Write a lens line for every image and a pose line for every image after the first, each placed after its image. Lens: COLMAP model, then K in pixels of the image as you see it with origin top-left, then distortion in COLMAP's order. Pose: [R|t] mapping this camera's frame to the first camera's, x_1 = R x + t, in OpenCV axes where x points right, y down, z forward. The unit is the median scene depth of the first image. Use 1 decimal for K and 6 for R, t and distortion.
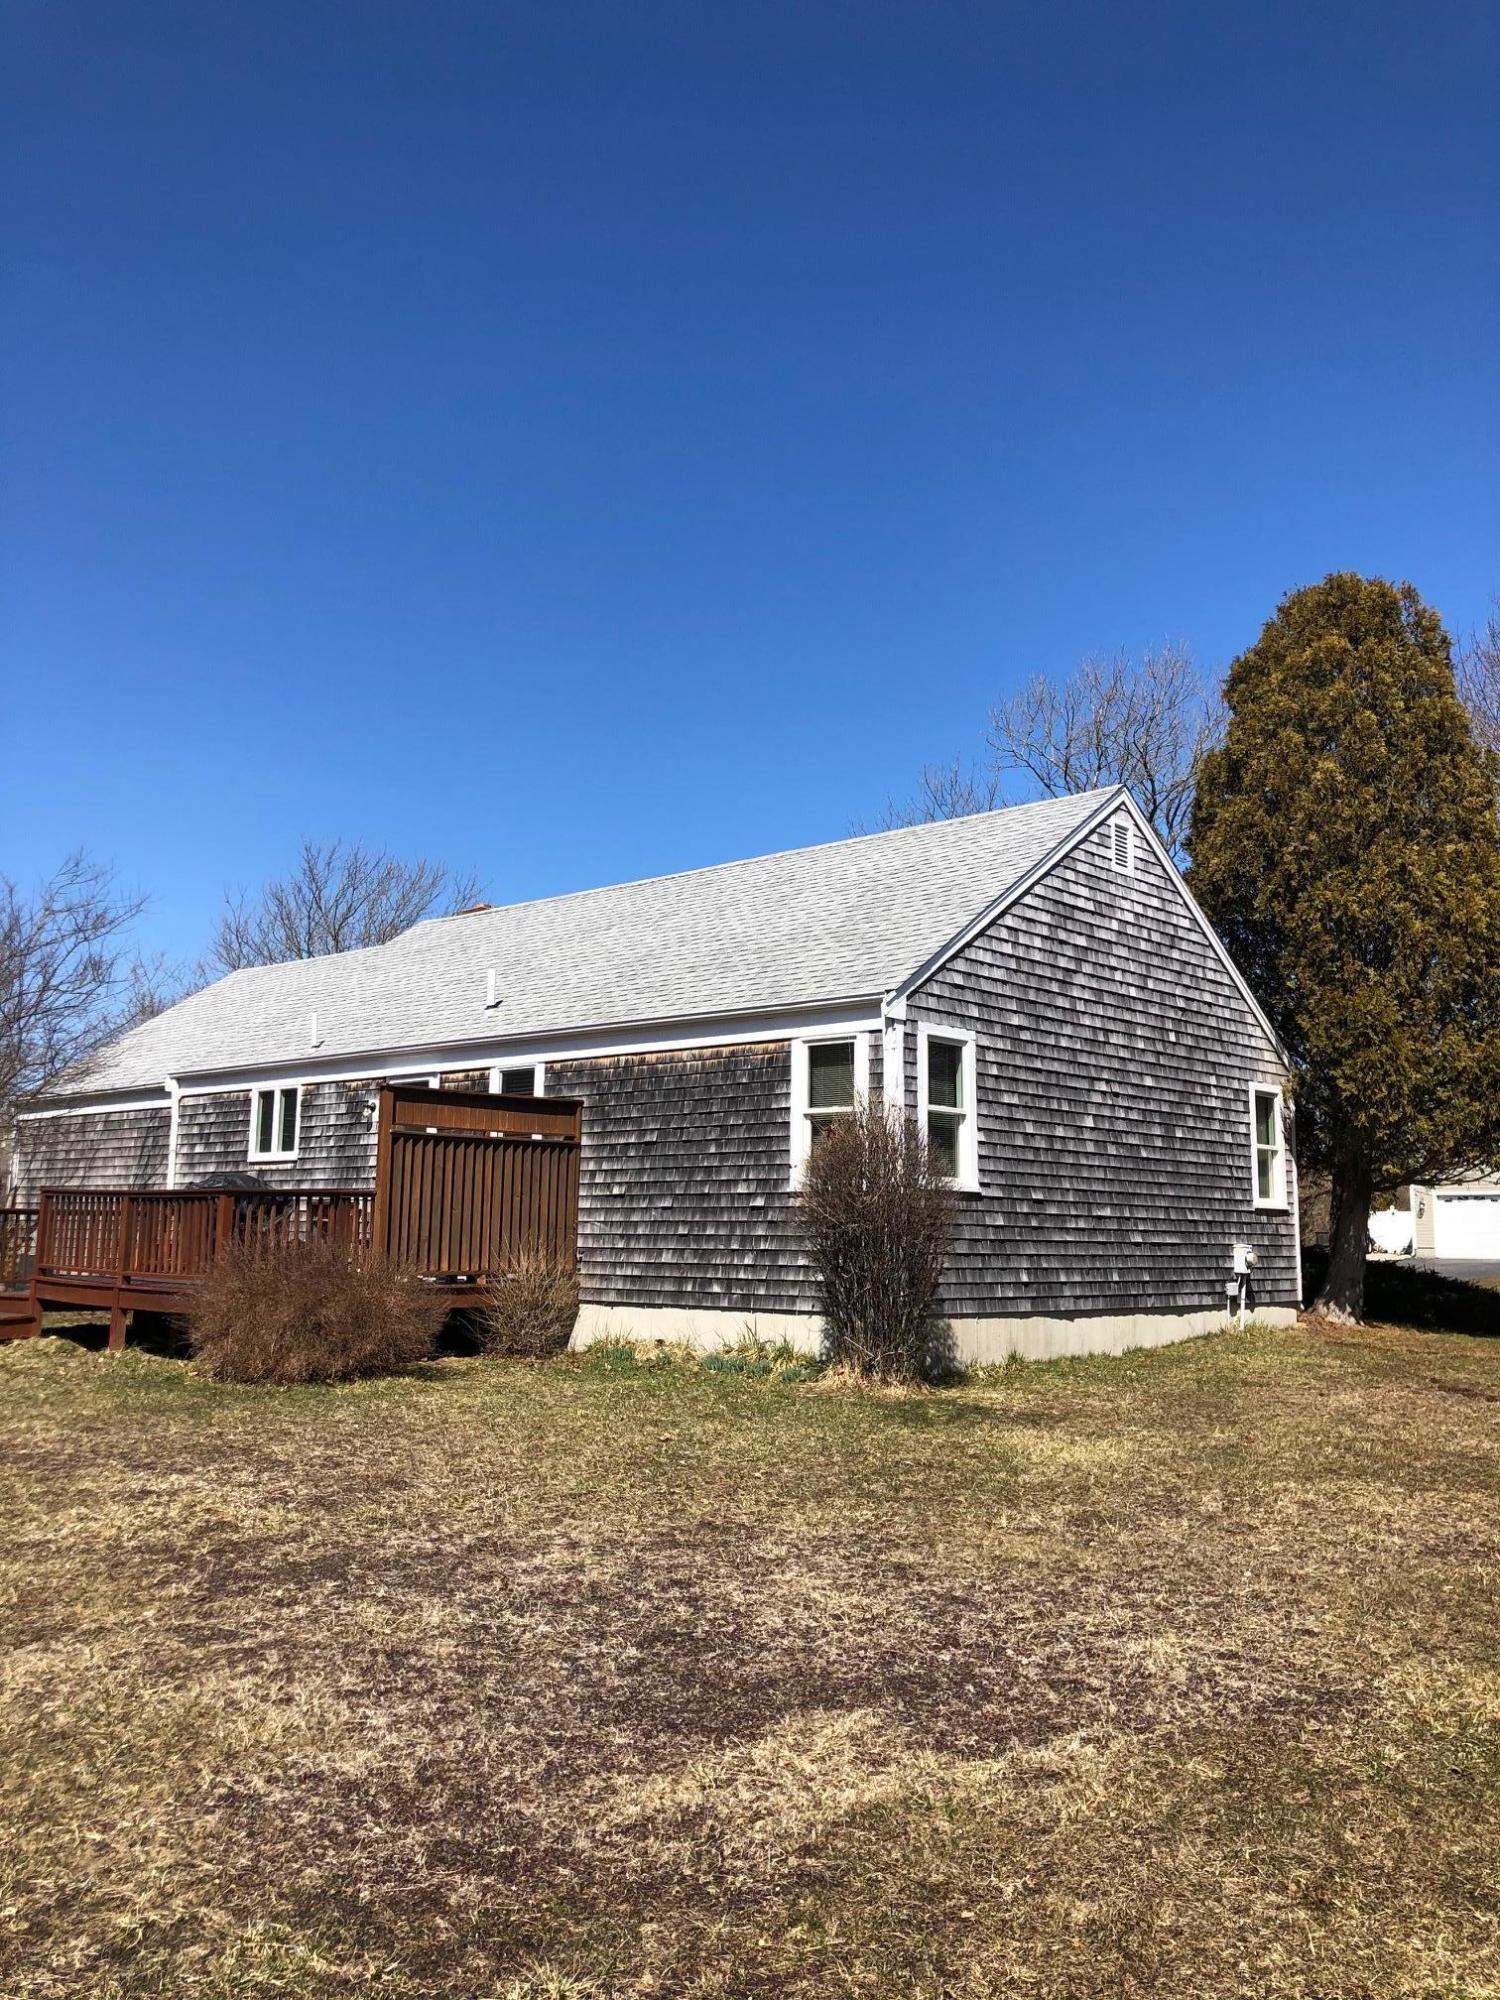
lens RADIAL K [[1627.5, 0, 750.0], [0, 1627.5, 1000.0], [0, 0, 1]] dist [0.169549, -0.508850]
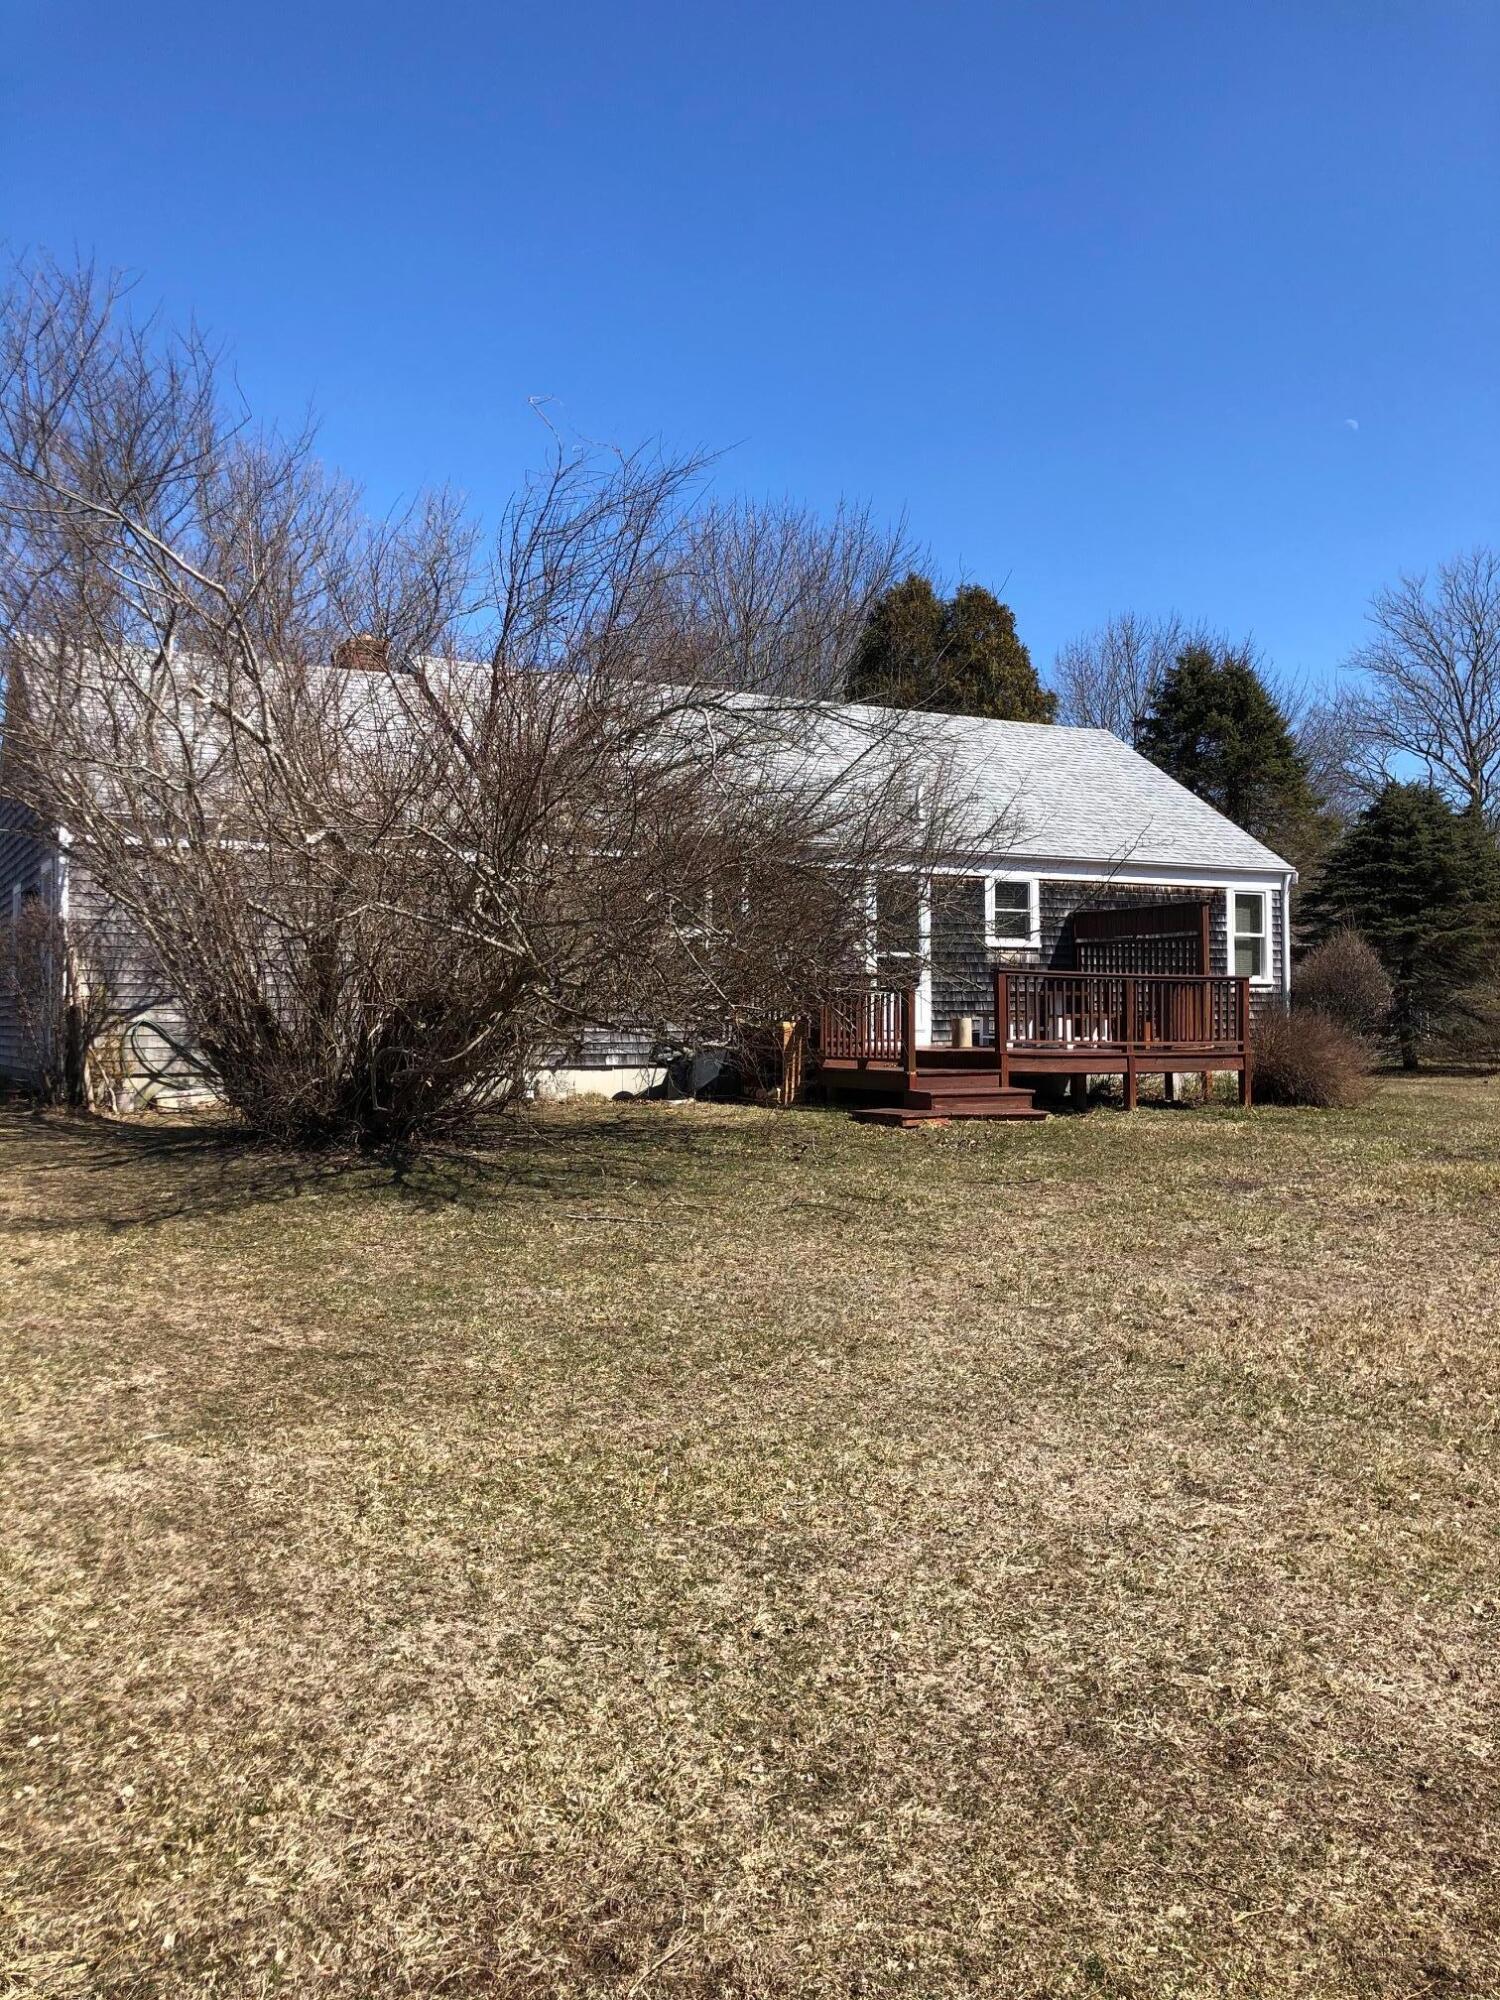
lens RADIAL K [[1627.5, 0, 750.0], [0, 1627.5, 1000.0], [0, 0, 1]] dist [0.169549, -0.508850]
pose [[0.328985, -0.000409, 0.944335, -1.590455], [-0.130559, 0.990377, 0.045913, 0.114108], [-0.935266, -0.138396, 0.325766, 0.823120]]
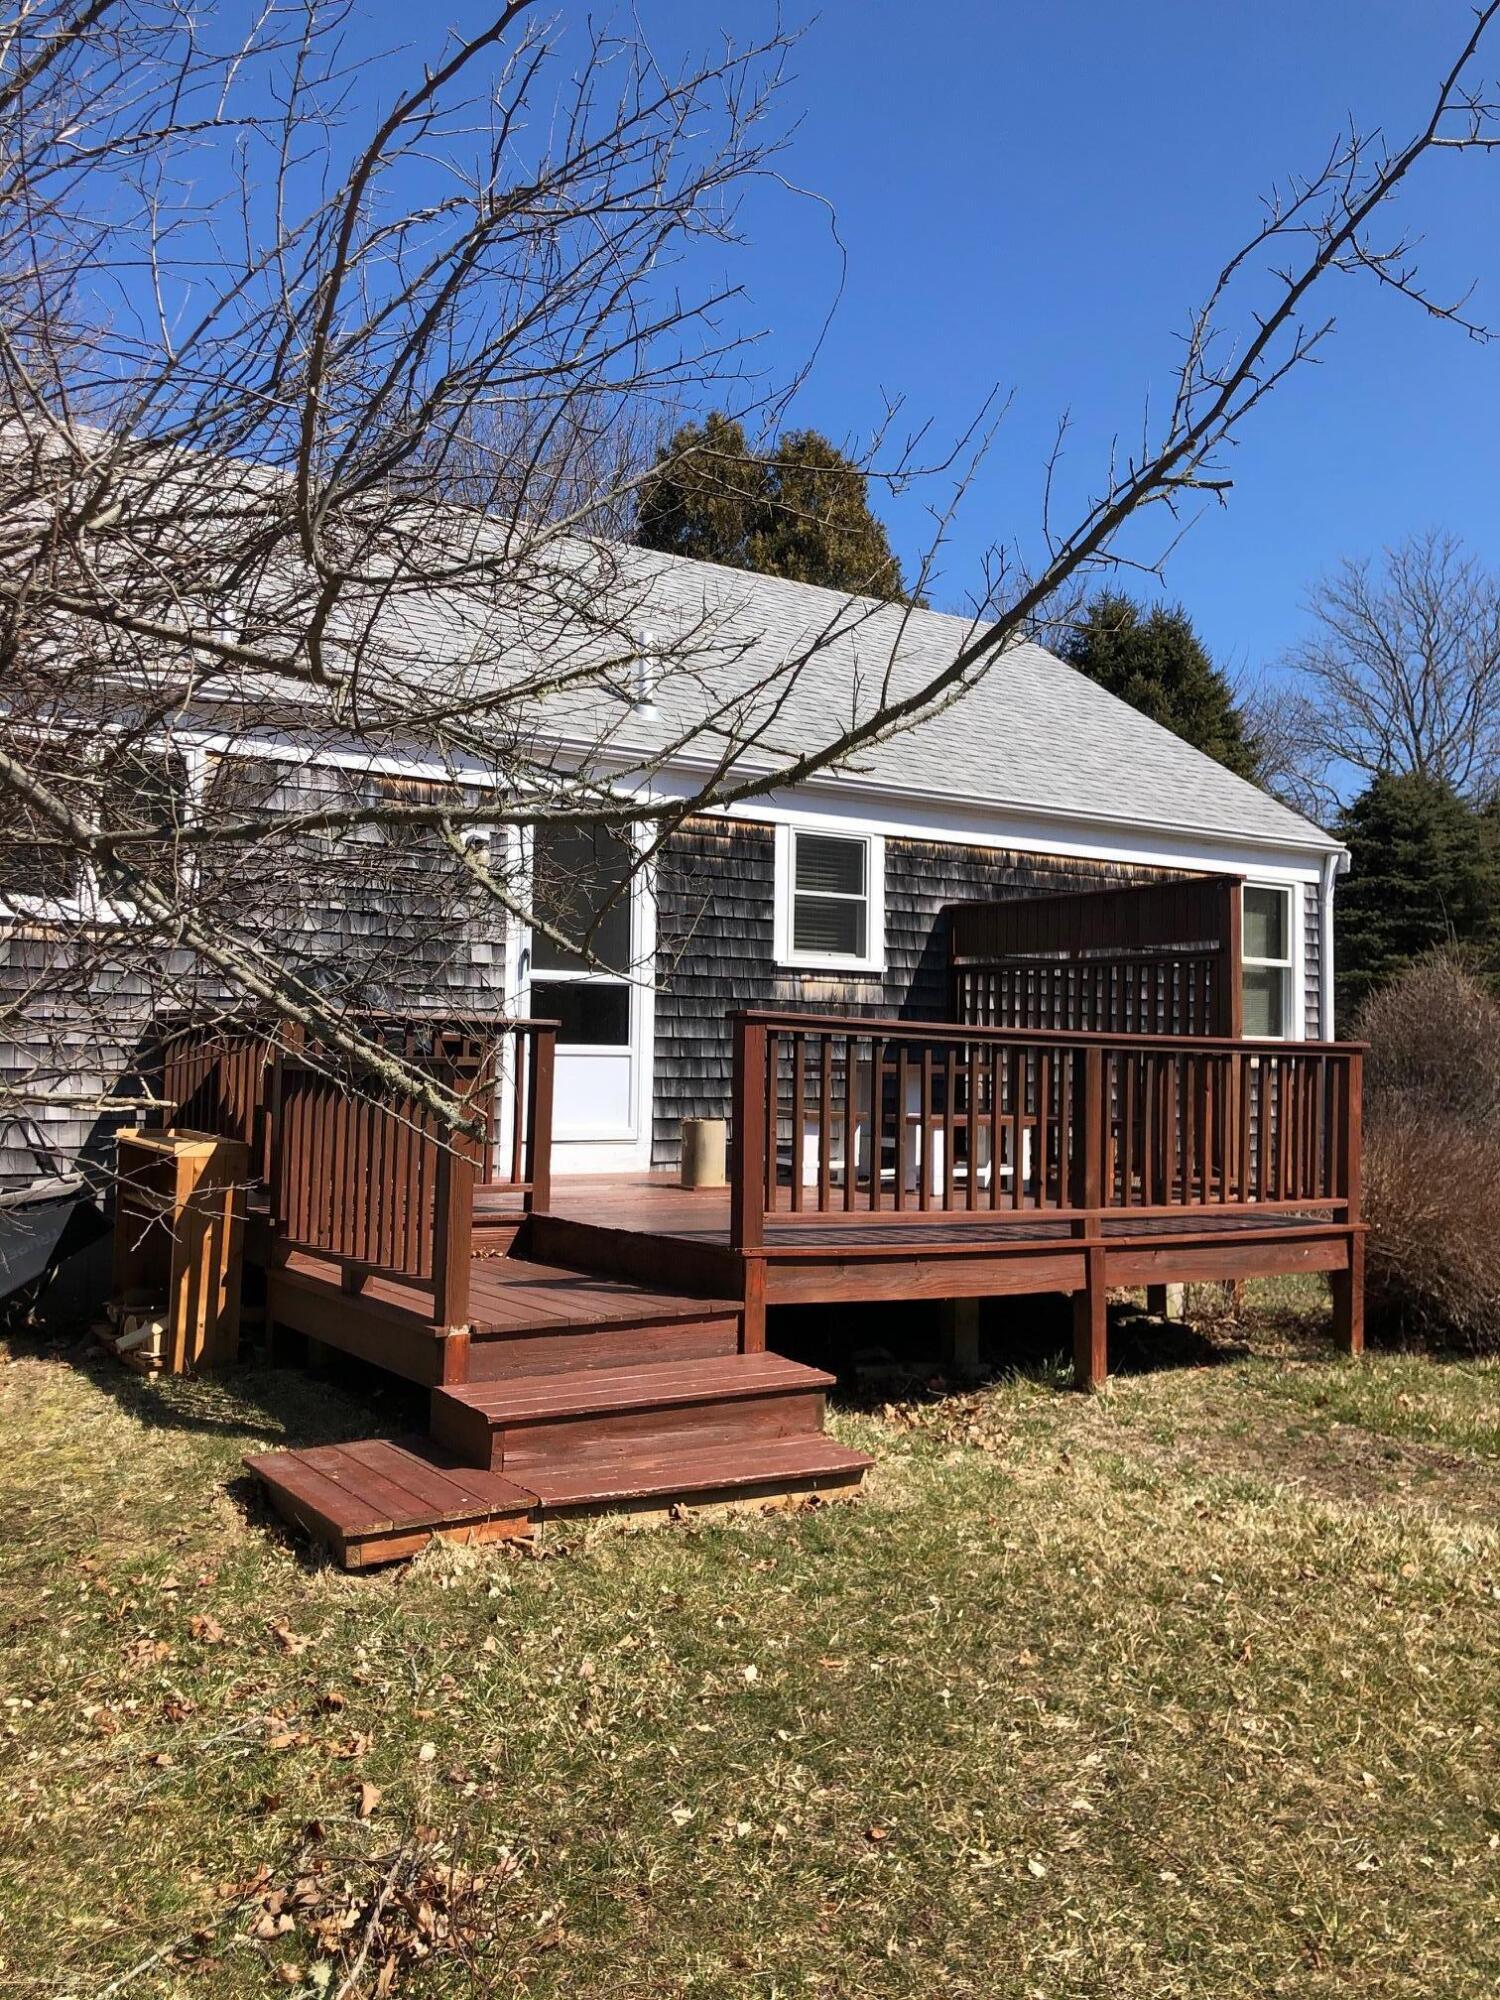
lens RADIAL K [[1658.5, 0, 688.2], [0, 1658.5, 998.6], [0, 0, 1]] dist [0.066751, -0.167943]
pose [[0.288698, 0.030835, 0.956924, -0.874276], [-0.154731, 0.987845, 0.014850, 0.115182], [-0.944834, -0.152353, 0.289960, 0.927275]]
